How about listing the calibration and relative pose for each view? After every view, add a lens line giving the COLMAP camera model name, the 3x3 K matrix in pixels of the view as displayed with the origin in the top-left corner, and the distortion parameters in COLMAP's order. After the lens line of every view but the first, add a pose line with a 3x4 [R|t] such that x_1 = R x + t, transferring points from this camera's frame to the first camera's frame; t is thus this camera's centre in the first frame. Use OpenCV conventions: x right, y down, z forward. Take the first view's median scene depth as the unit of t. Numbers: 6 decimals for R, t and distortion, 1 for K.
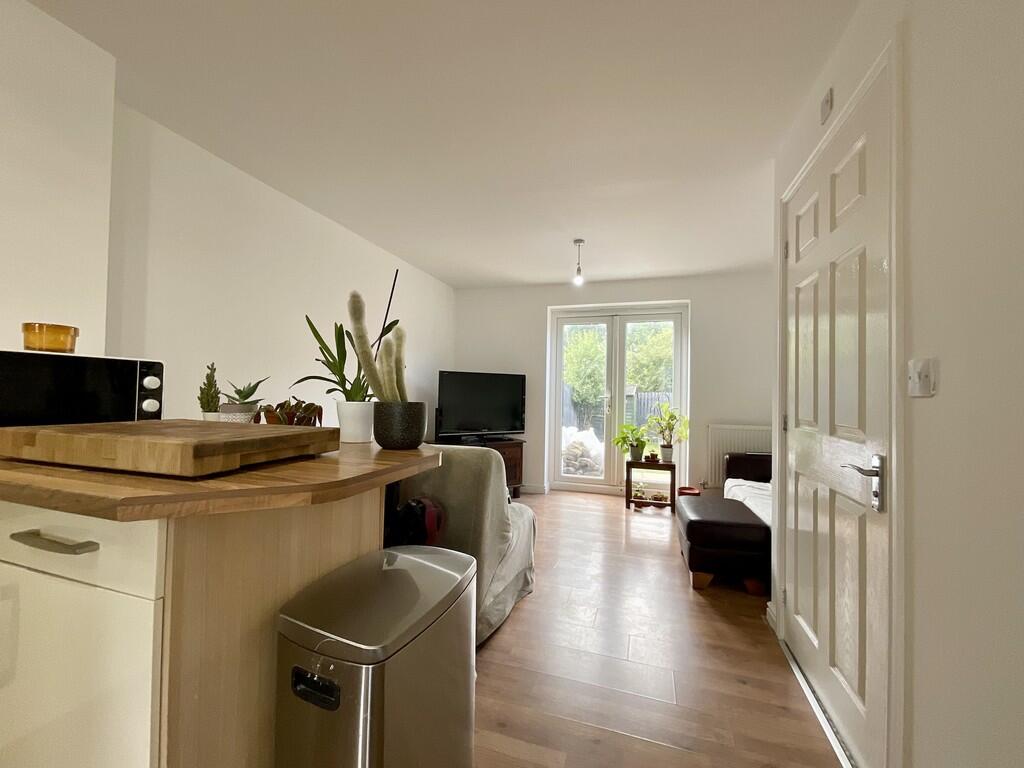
lens RADIAL K [[415.3, 0, 512.0], [0, 415.3, 384.0], [0, 0, 1]] dist [-0.000393, -0.000009]
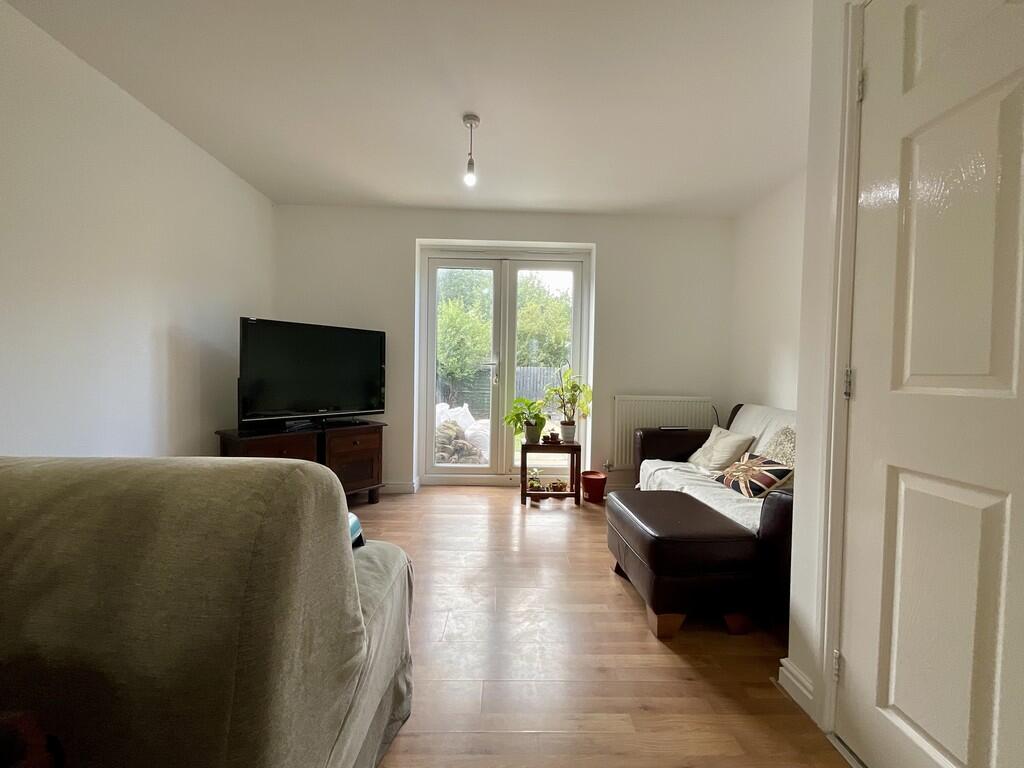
lens RADIAL K [[415.3, 0, 512.0], [0, 415.3, 384.0], [0, 0, 1]] dist [-0.000393, -0.000009]
pose [[0.943817, -0.010956, 0.330287, 0.001283], [-0.007264, 0.998521, 0.053878, 0.029364], [-0.330389, -0.053250, 0.942341, 0.265585]]
